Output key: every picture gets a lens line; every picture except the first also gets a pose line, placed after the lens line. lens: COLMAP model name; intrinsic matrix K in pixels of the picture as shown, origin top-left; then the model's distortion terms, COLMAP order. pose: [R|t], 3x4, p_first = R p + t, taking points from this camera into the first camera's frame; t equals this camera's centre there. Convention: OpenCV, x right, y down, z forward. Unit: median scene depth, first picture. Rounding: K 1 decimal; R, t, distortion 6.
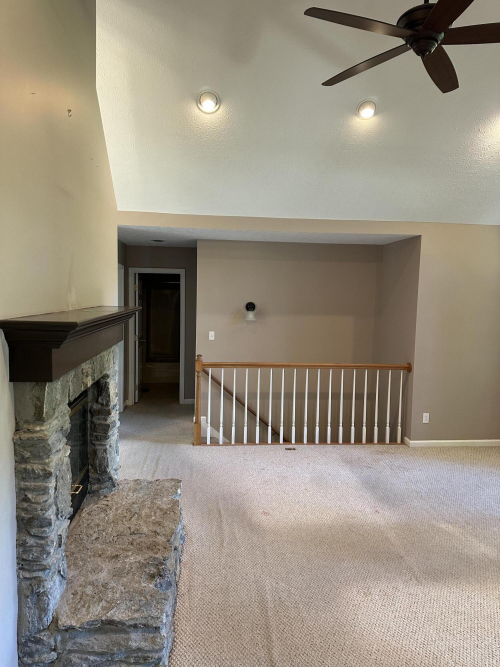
lens RADIAL K [[476.1, 0, 248.6], [0, 476.1, 332.0], [0, 0, 1]] dist [0.033335, -0.013979]
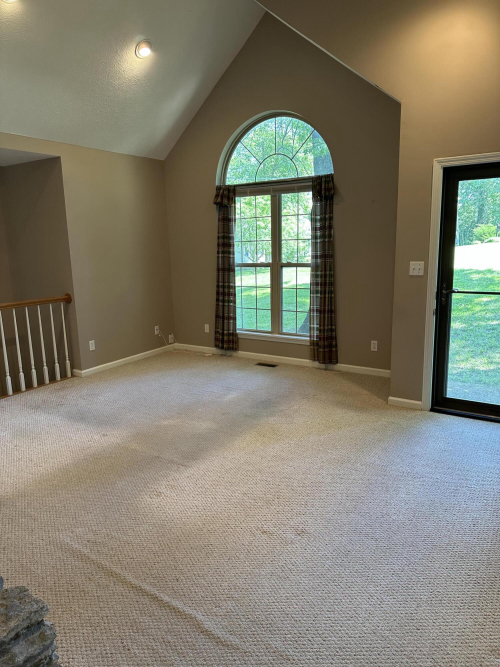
lens RADIAL K [[476.1, 0, 245.7], [0, 476.1, 333.0], [0, 0, 1]] dist [0.033335, -0.013979]
pose [[0.639111, -0.196393, 0.743617, -0.197854], [0.113327, 0.980342, 0.161514, 0.031800], [-0.760719, -0.018954, 0.648804, 0.110263]]
